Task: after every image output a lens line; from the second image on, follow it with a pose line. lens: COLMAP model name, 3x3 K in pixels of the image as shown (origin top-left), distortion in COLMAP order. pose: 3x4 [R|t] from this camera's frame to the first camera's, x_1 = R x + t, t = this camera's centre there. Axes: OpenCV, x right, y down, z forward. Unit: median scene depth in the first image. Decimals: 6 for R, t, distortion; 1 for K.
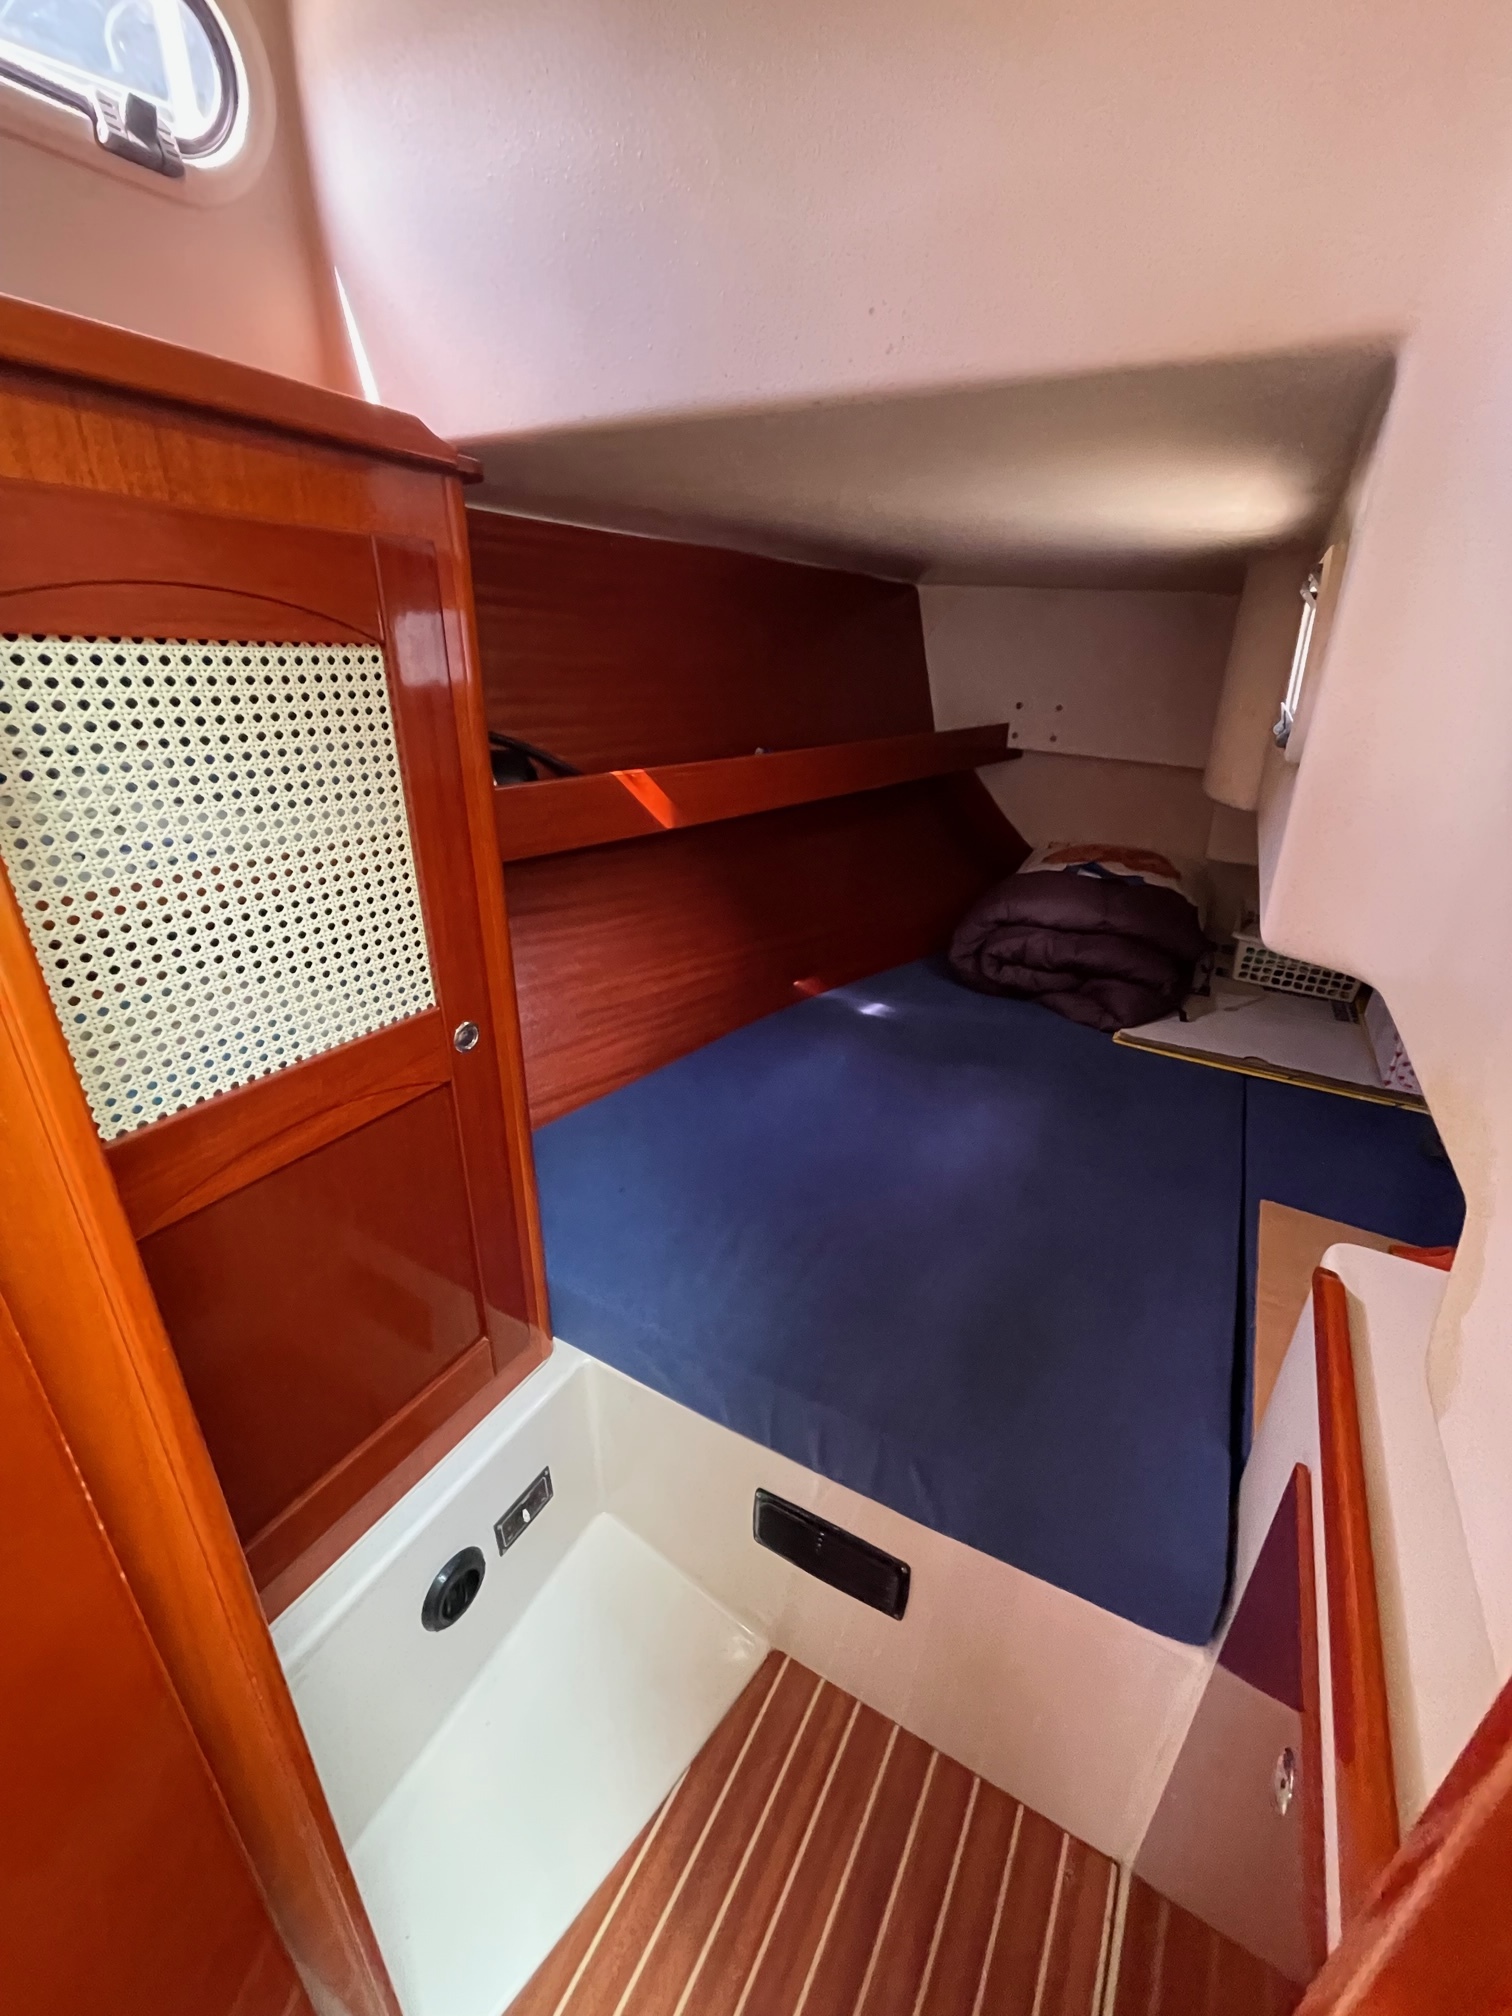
lens RADIAL K [[811.7, 0, 762.0], [0, 811.7, 1003.4], [0, 0, 1]] dist [-0.003219, 0.000468]
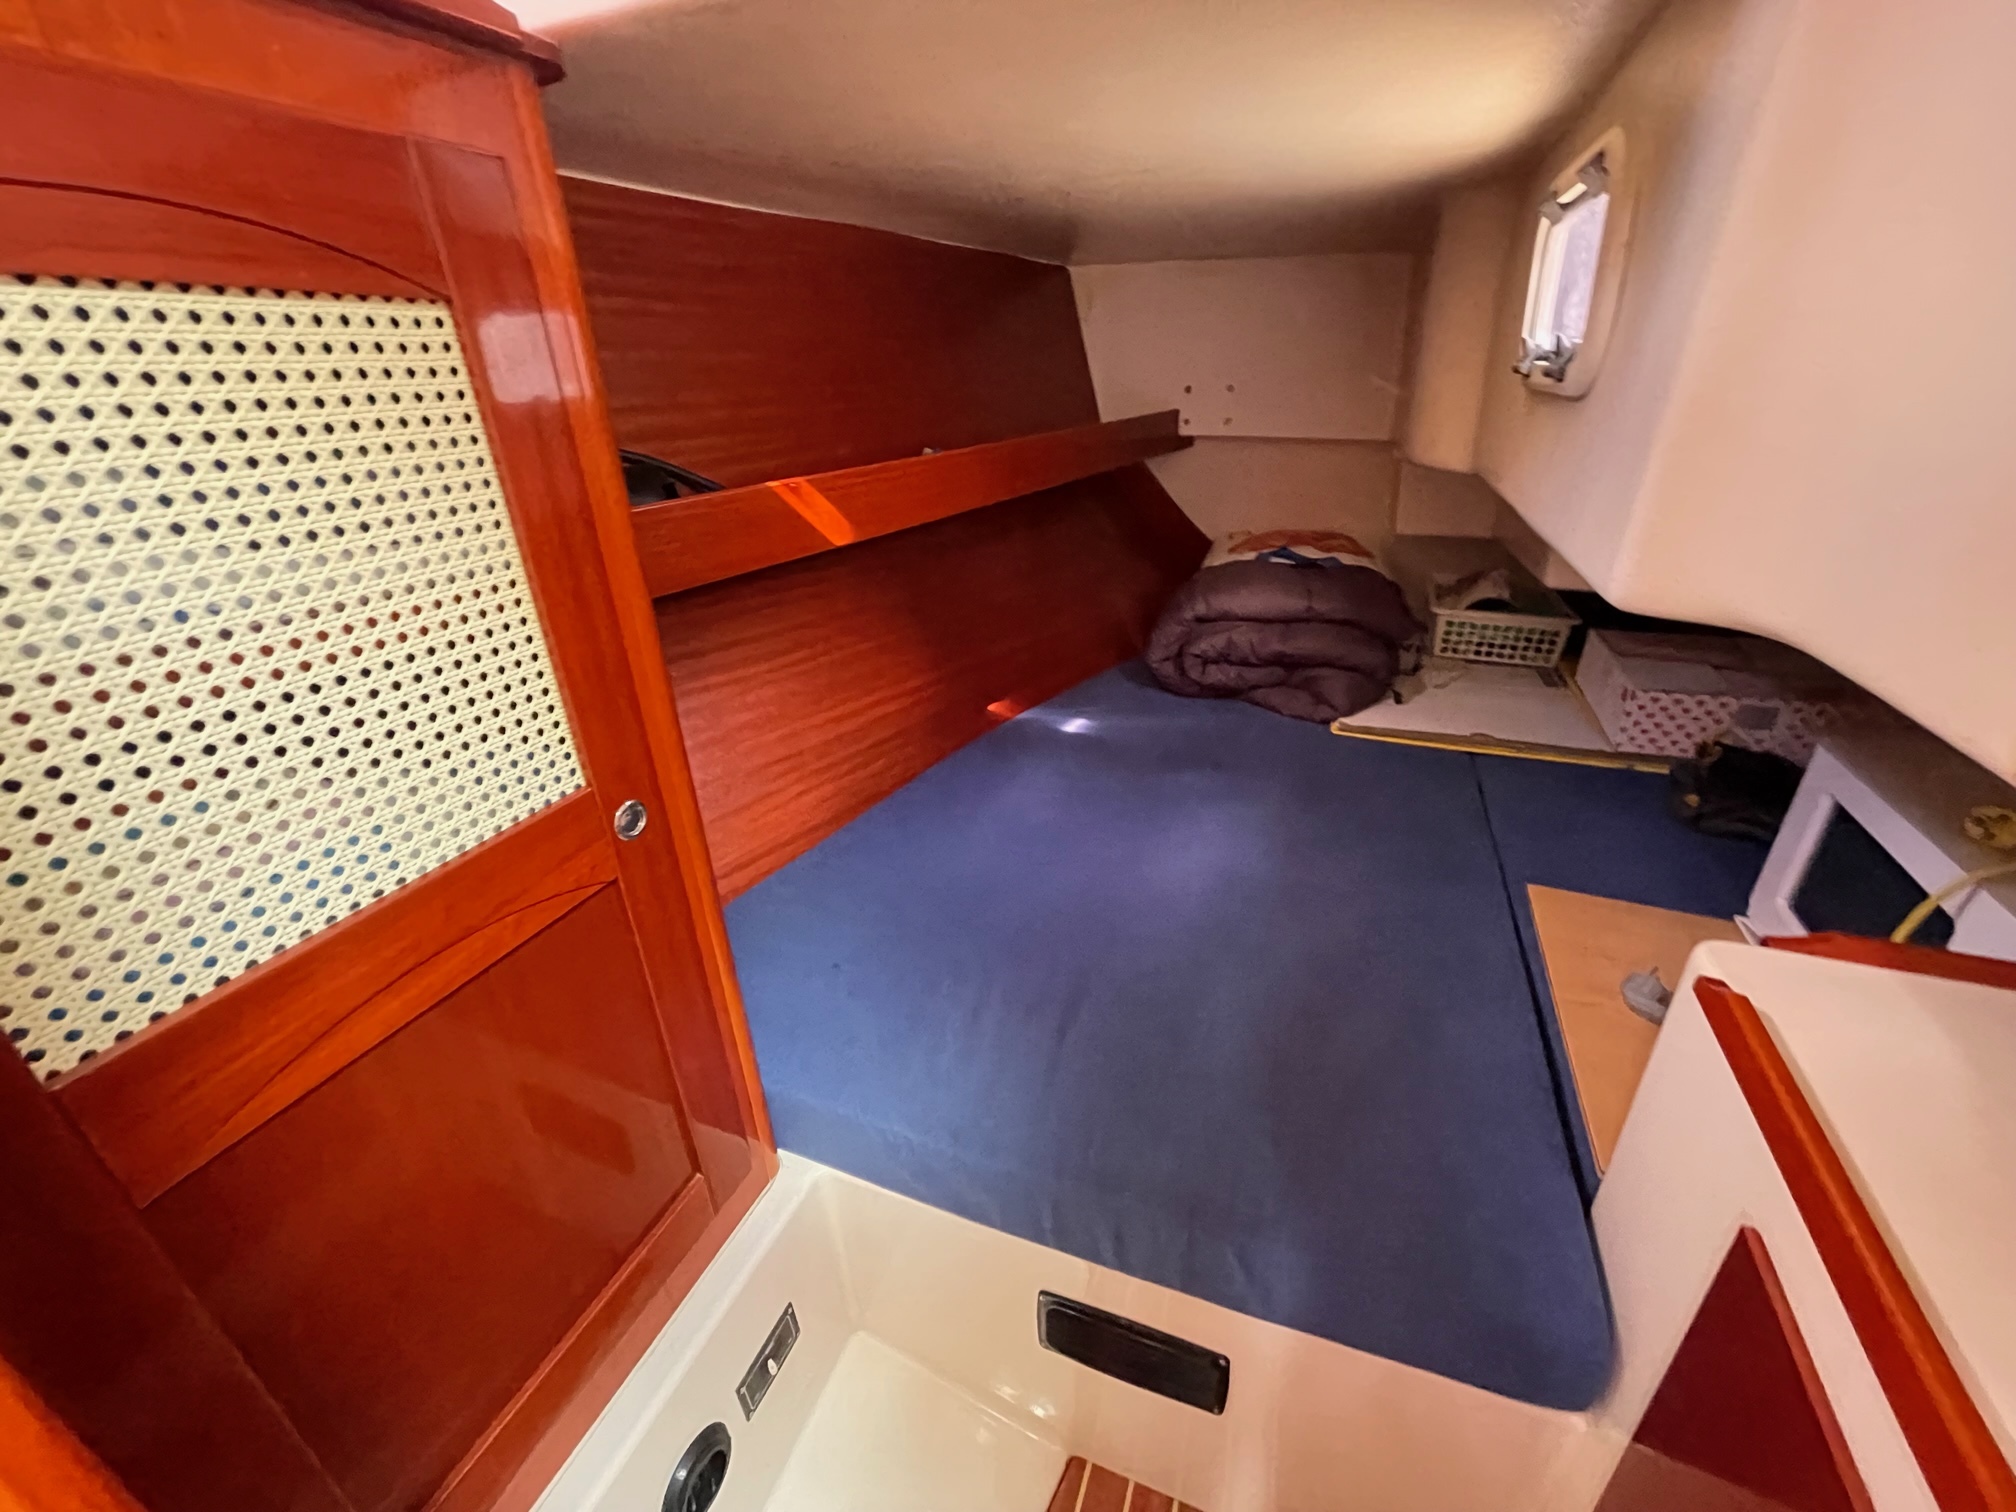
lens RADIAL K [[811.7, 0, 1004.3], [0, 811.7, 748.8], [0, 0, 1]] dist [-0.003219, 0.000468]
pose [[0.989703, -0.110328, 0.091193, -0.048475], [0.107725, 0.993633, 0.033005, -0.009776], [-0.094253, -0.022842, 0.995286, 0.126705]]
